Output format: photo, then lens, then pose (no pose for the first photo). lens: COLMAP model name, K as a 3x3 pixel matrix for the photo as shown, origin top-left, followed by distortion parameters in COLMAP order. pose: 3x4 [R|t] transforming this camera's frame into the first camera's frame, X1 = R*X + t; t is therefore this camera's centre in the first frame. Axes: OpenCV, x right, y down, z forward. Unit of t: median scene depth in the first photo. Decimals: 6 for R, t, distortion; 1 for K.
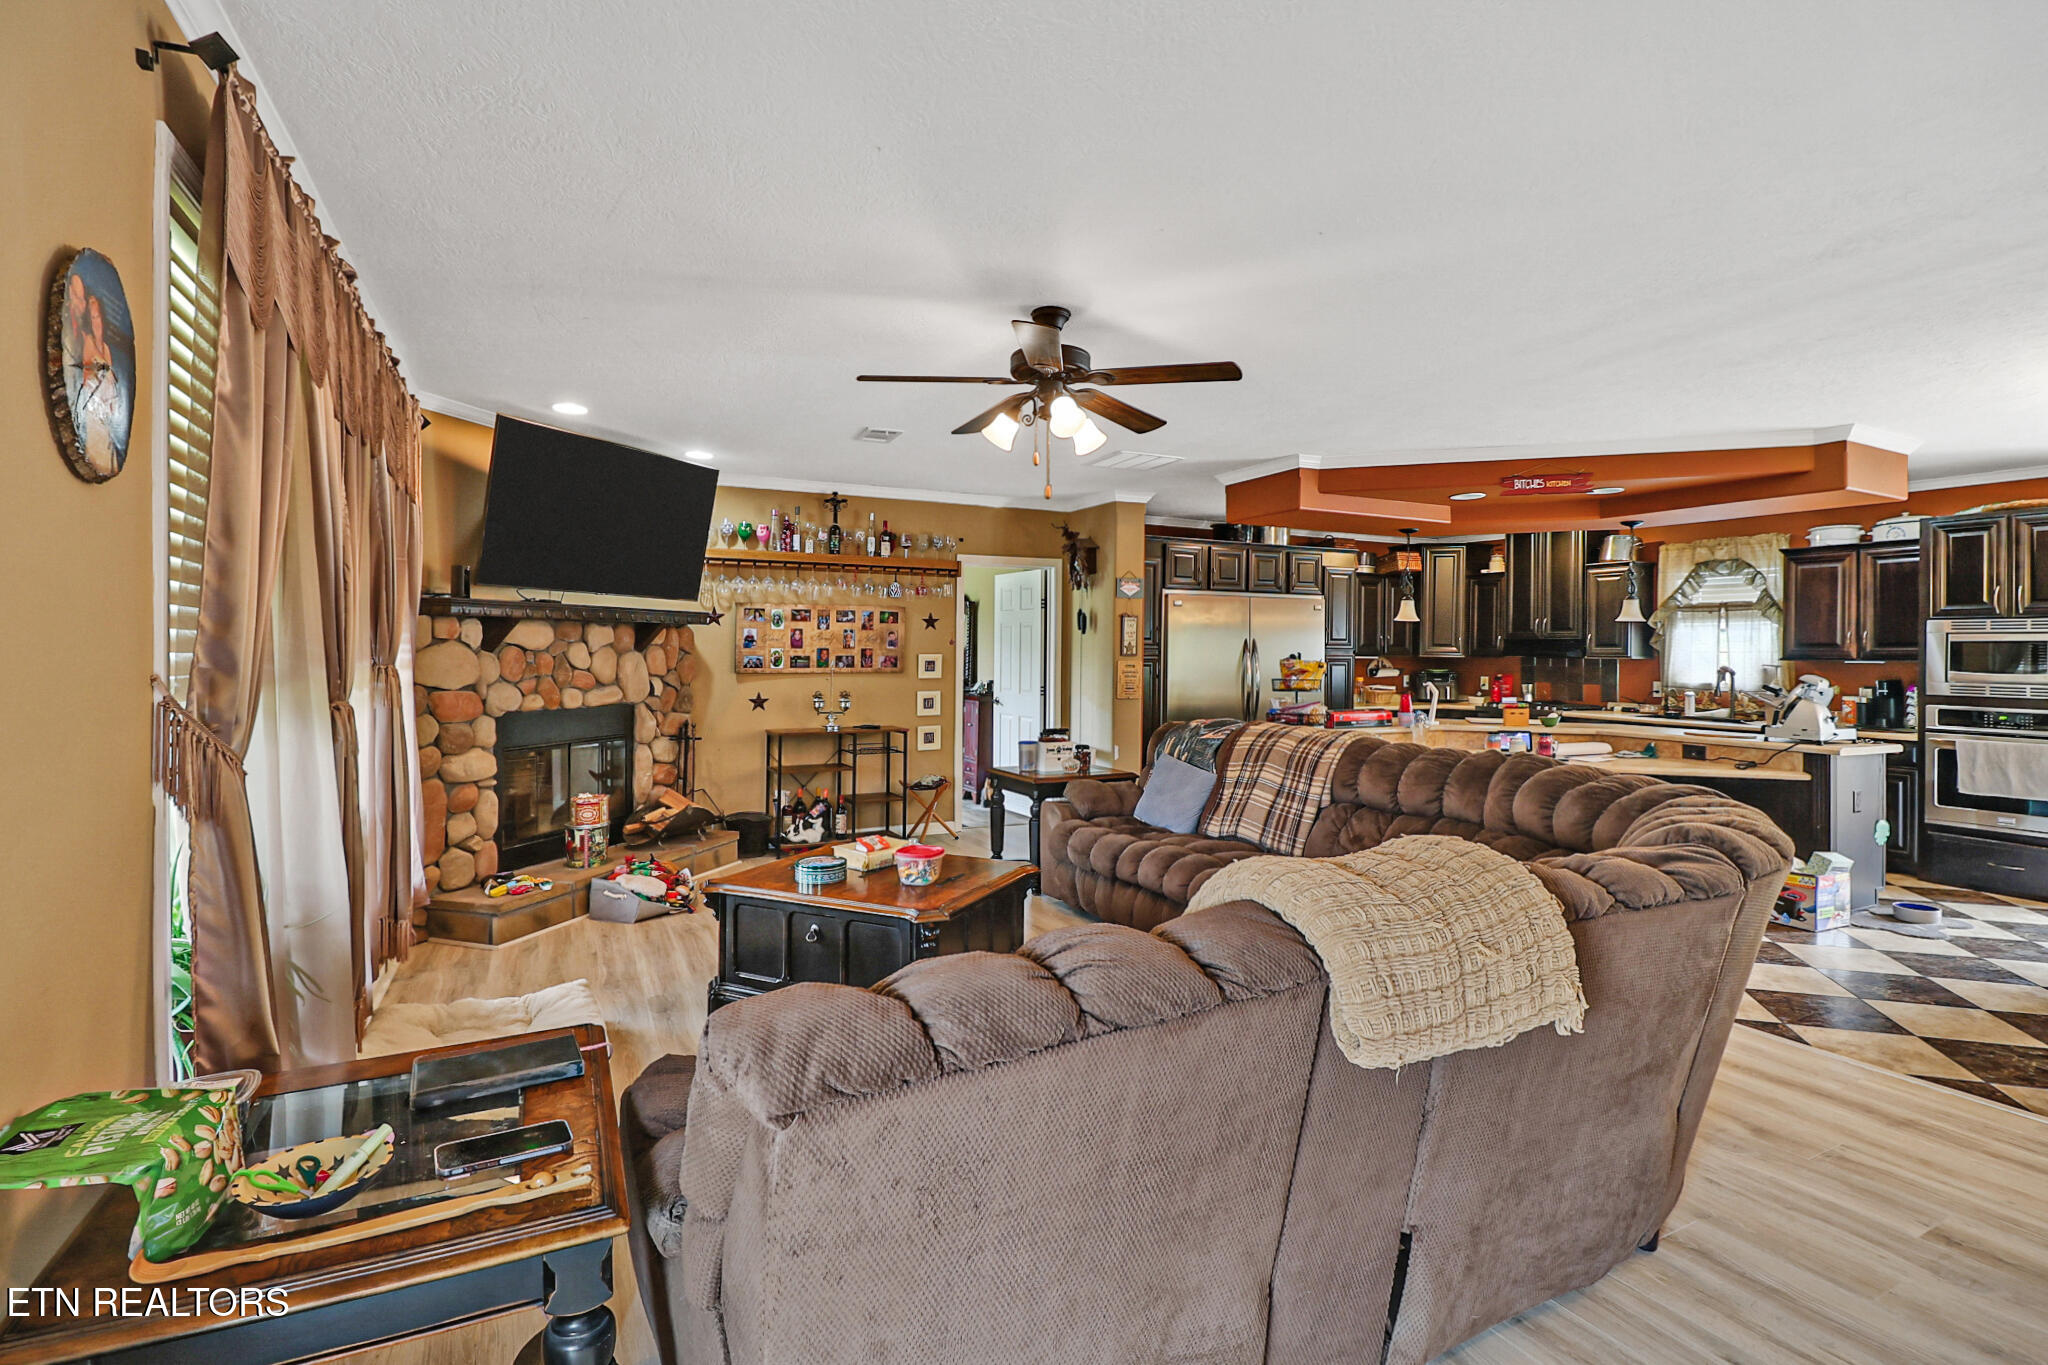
lens RADIAL K [[975.9, 0, 1017.3], [0, 975.9, 649.8], [0, 0, 1]] dist [0.000618, -0.000322]
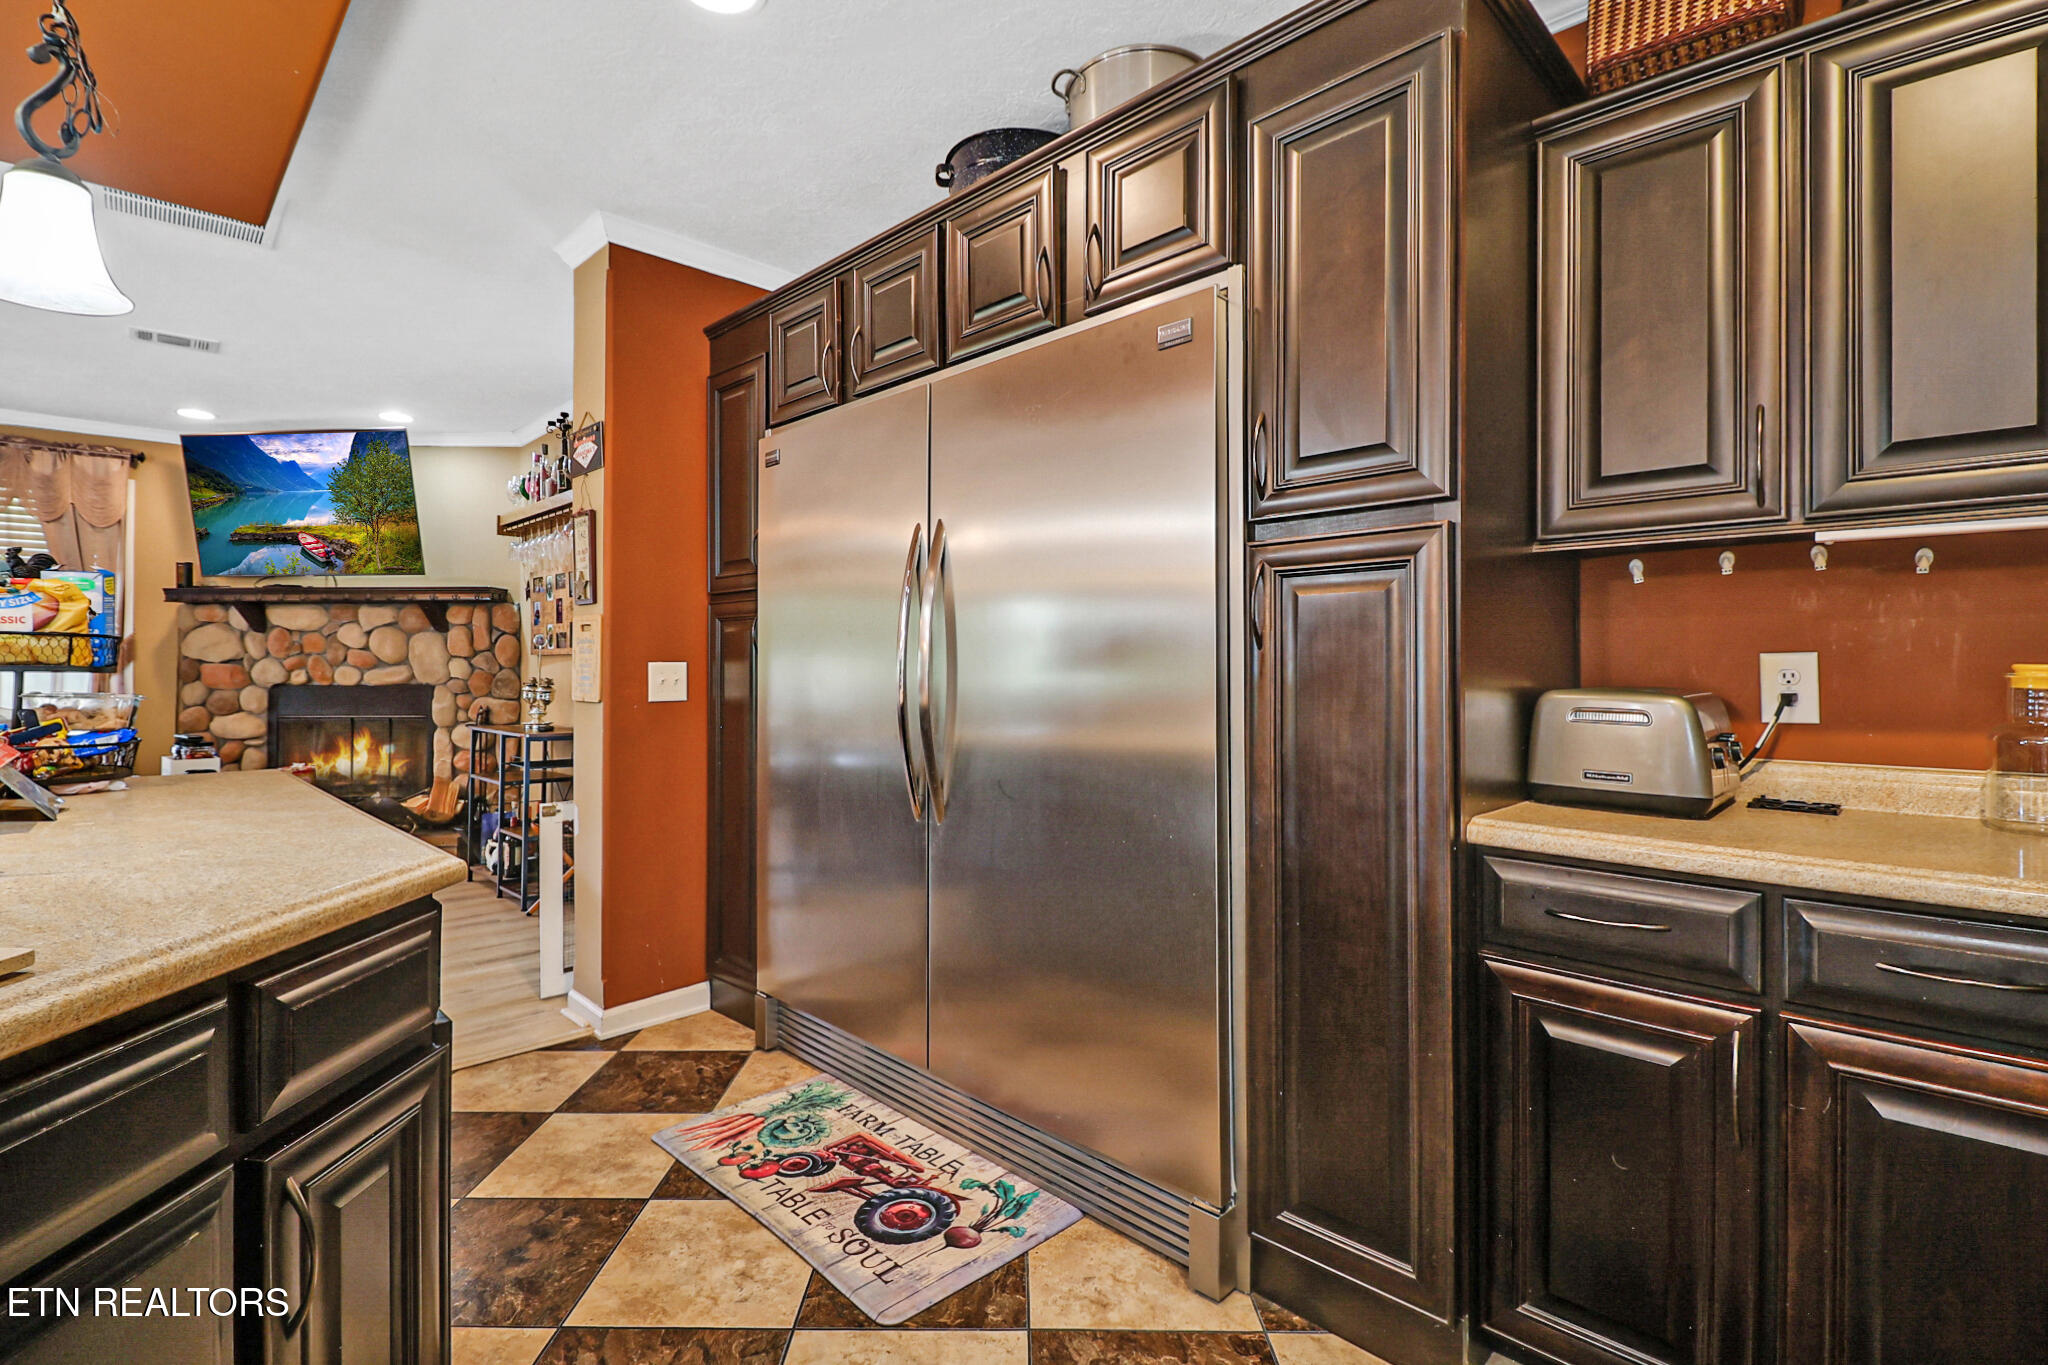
lens RADIAL K [[943.5, 0, 1018.7], [0, 943.5, 667.2], [0, 0, 1]] dist [0.005038, -0.021295]
pose [[0.304388, -0.003250, -0.952543, 0.749312], [-0.002806, 0.999987, -0.004308, 0.042765], [0.952544, 0.003984, 0.304374, 1.389377]]
